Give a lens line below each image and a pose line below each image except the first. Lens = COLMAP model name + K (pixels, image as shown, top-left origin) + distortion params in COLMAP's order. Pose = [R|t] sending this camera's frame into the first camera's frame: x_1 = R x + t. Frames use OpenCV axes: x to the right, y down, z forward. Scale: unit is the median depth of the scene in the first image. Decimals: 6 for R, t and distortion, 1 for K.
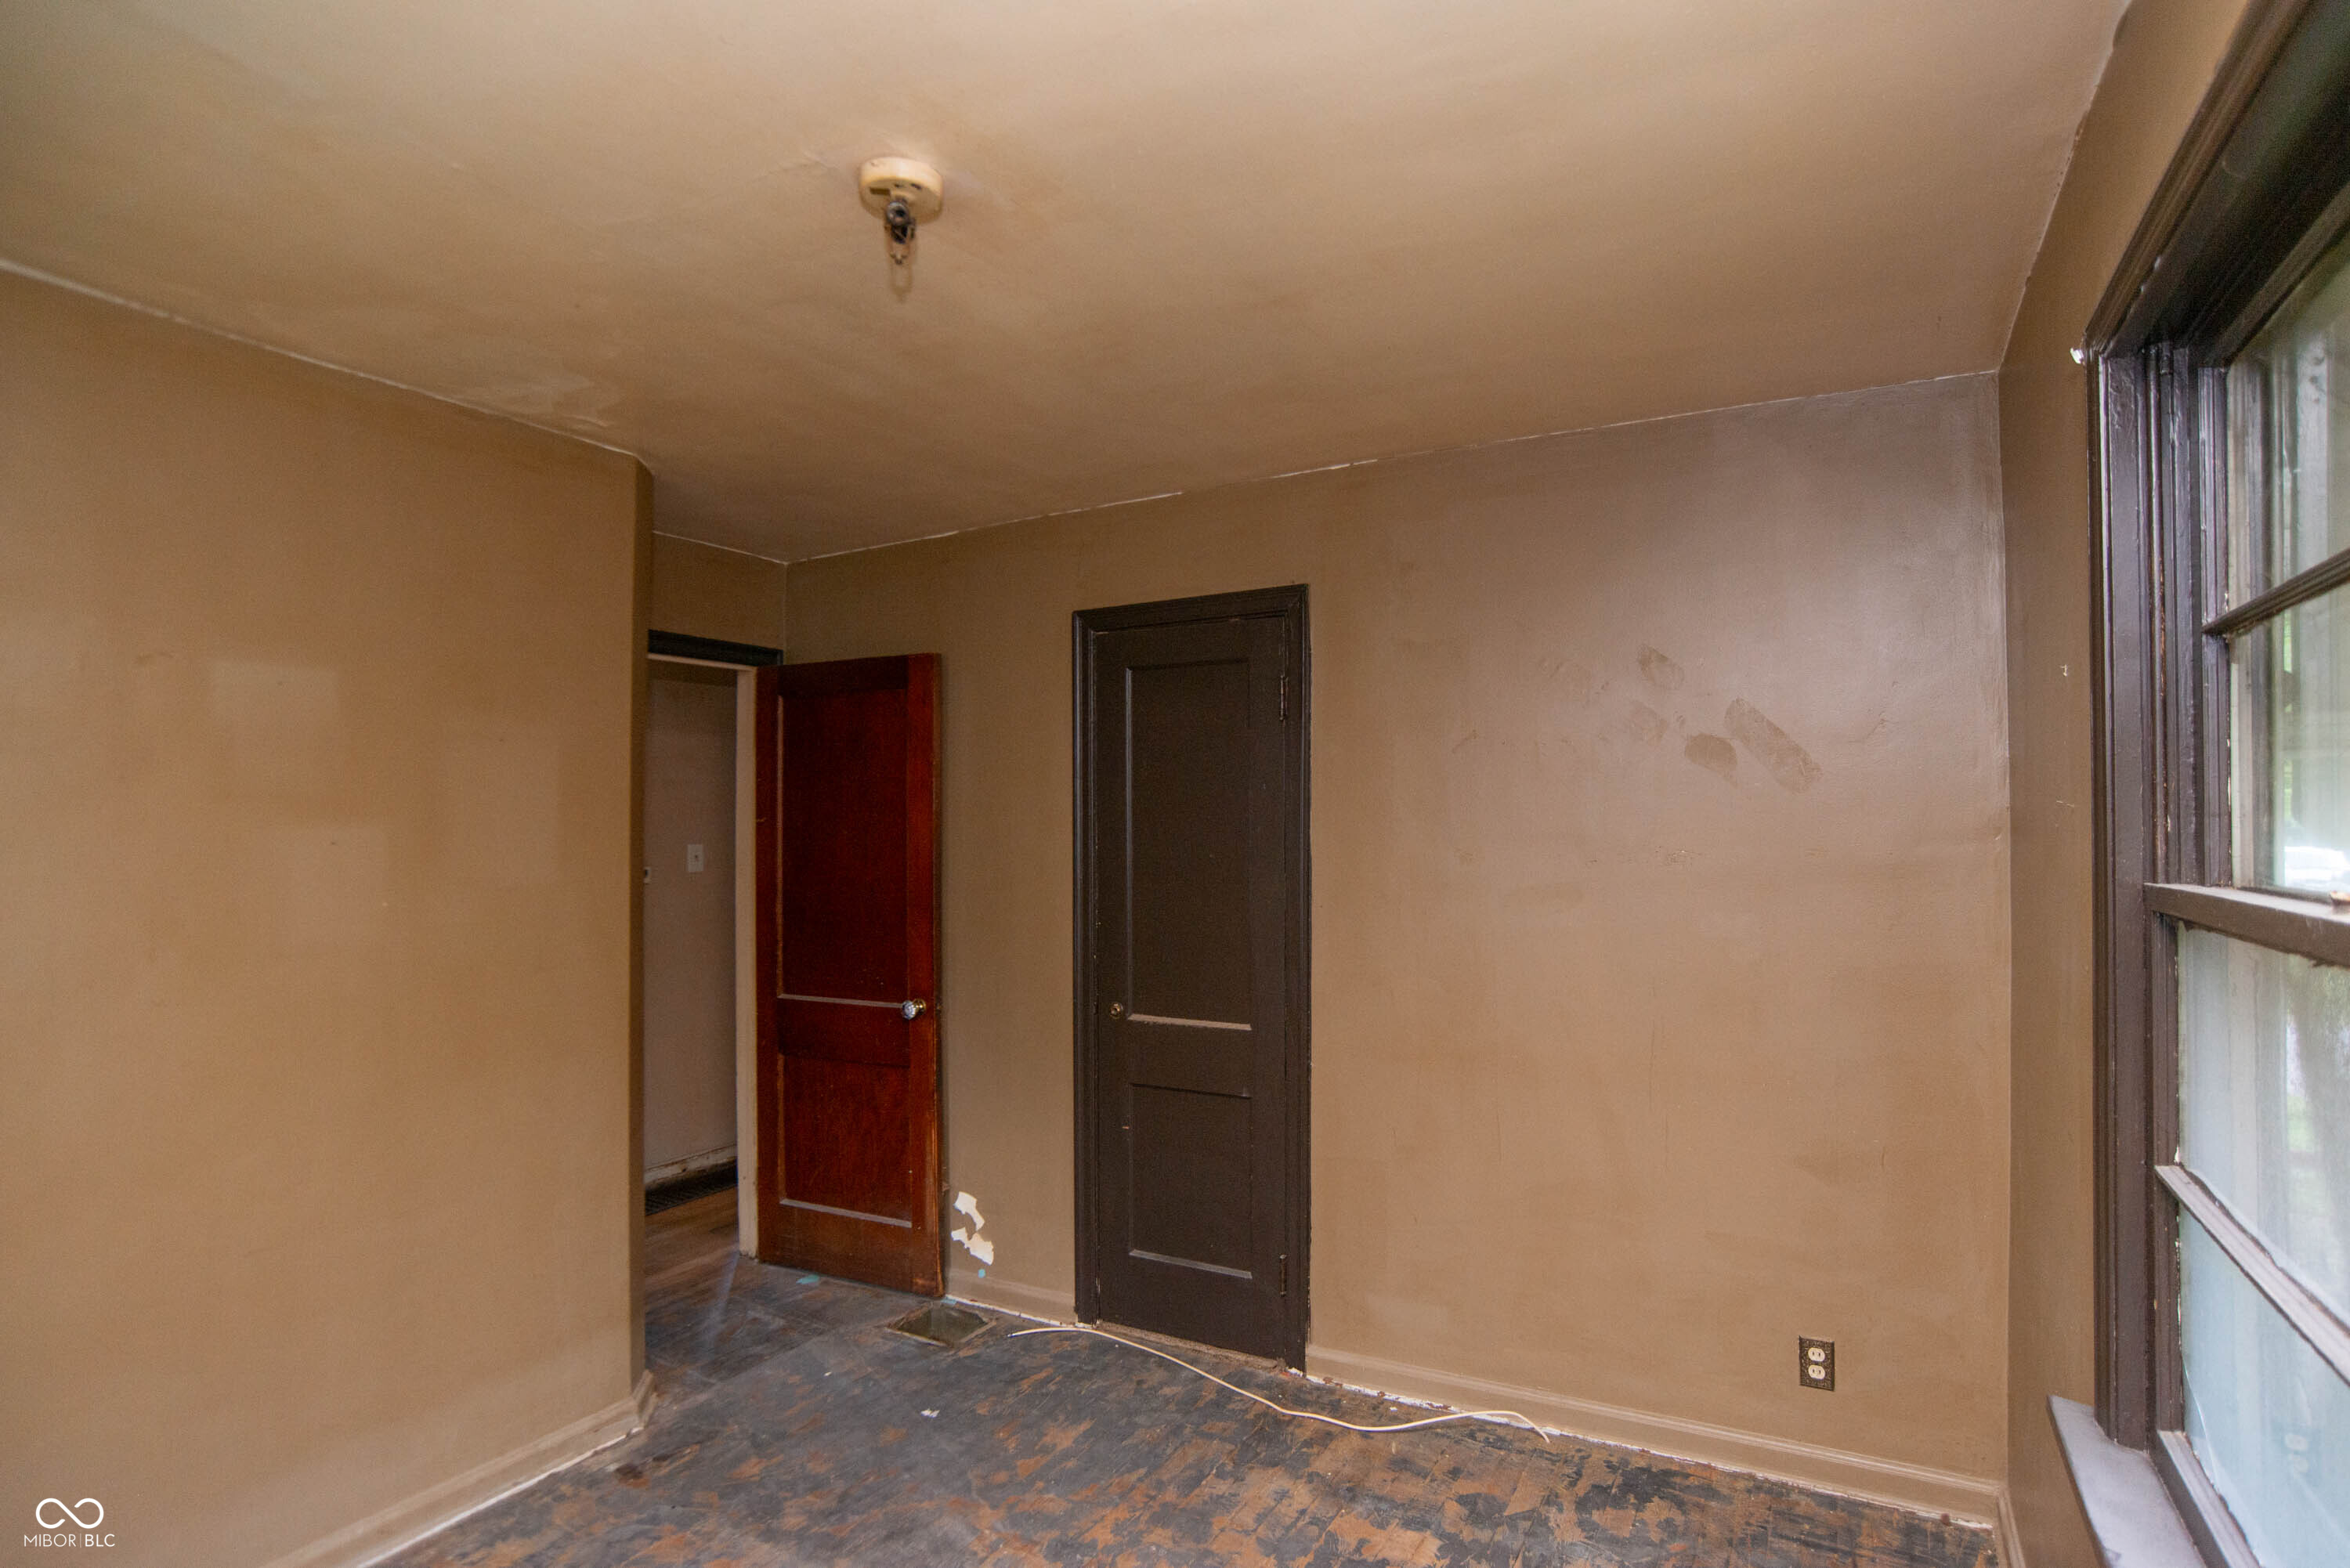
lens RADIAL K [[1186.7, 0, 1202.1], [0, 1186.7, 812.7], [0, 0, 1]] dist [-0.087706, 0.050020]
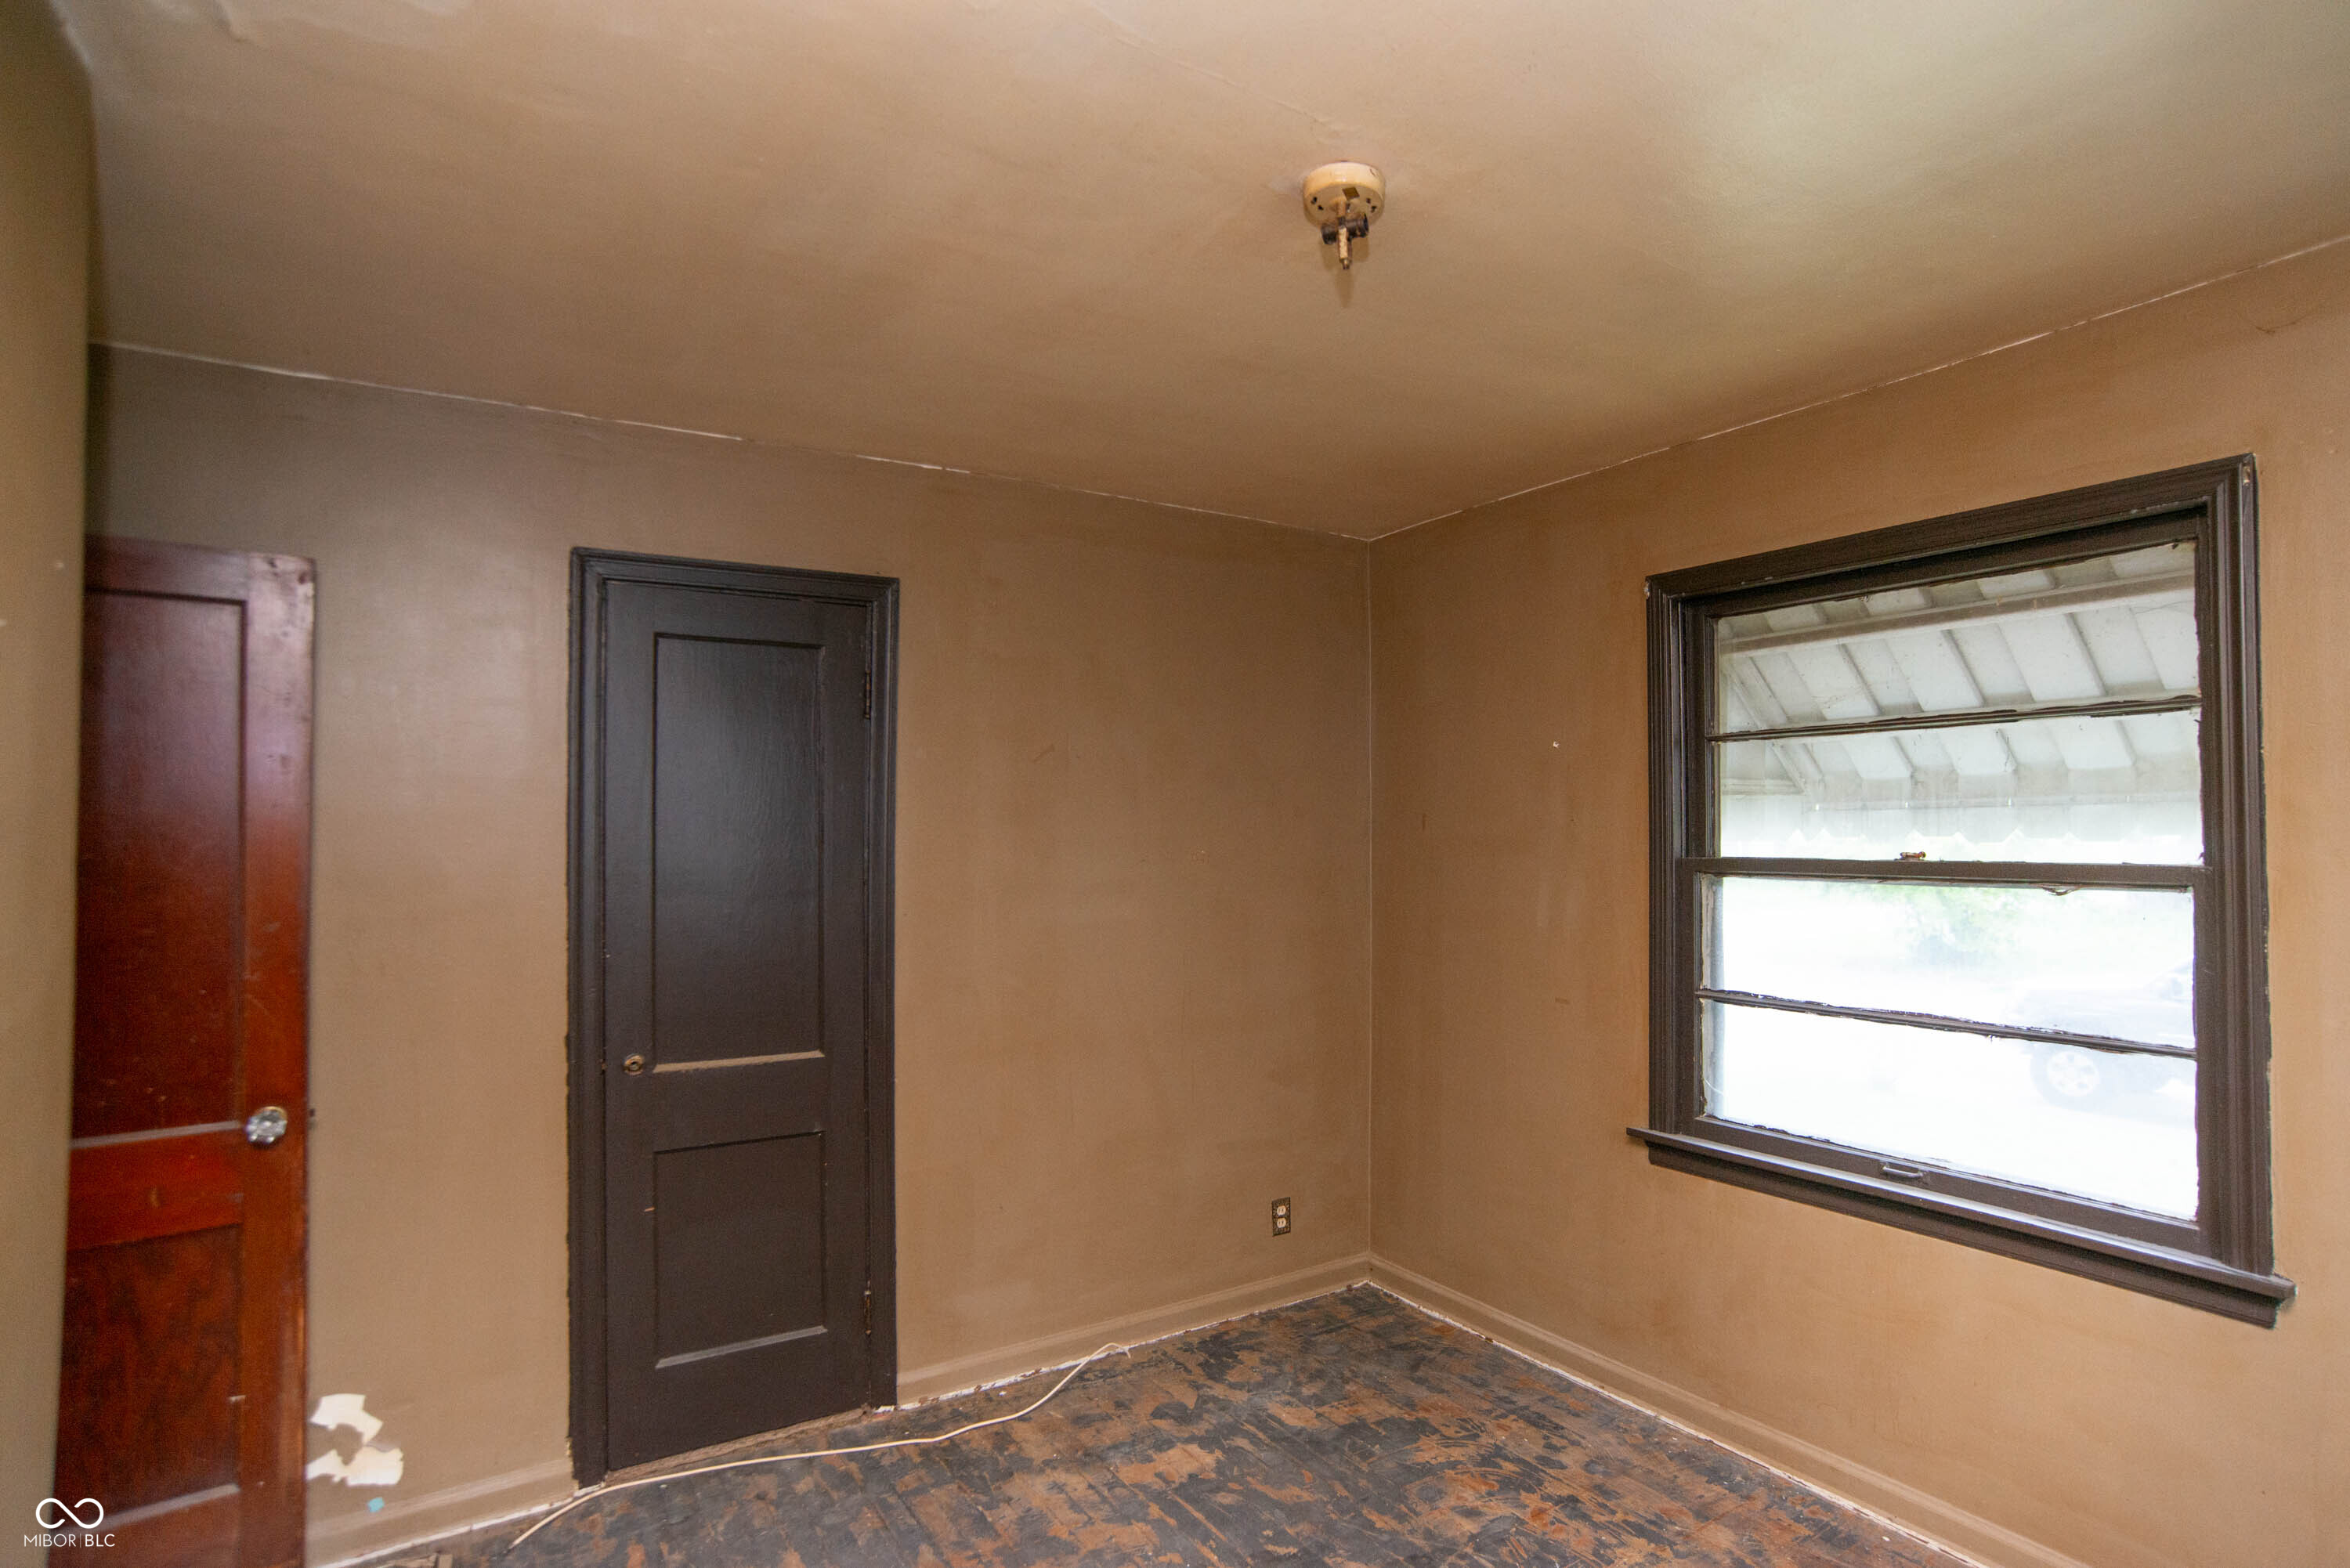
lens RADIAL K [[1186.7, 0, 1202.1], [0, 1186.7, 812.7], [0, 0, 1]] dist [-0.087706, 0.050020]
pose [[0.474018, 0.019033, 0.880309, -0.666739], [-0.010681, 0.999817, -0.015866, 0.009539], [-0.880450, -0.001882, 0.474135, 0.348605]]
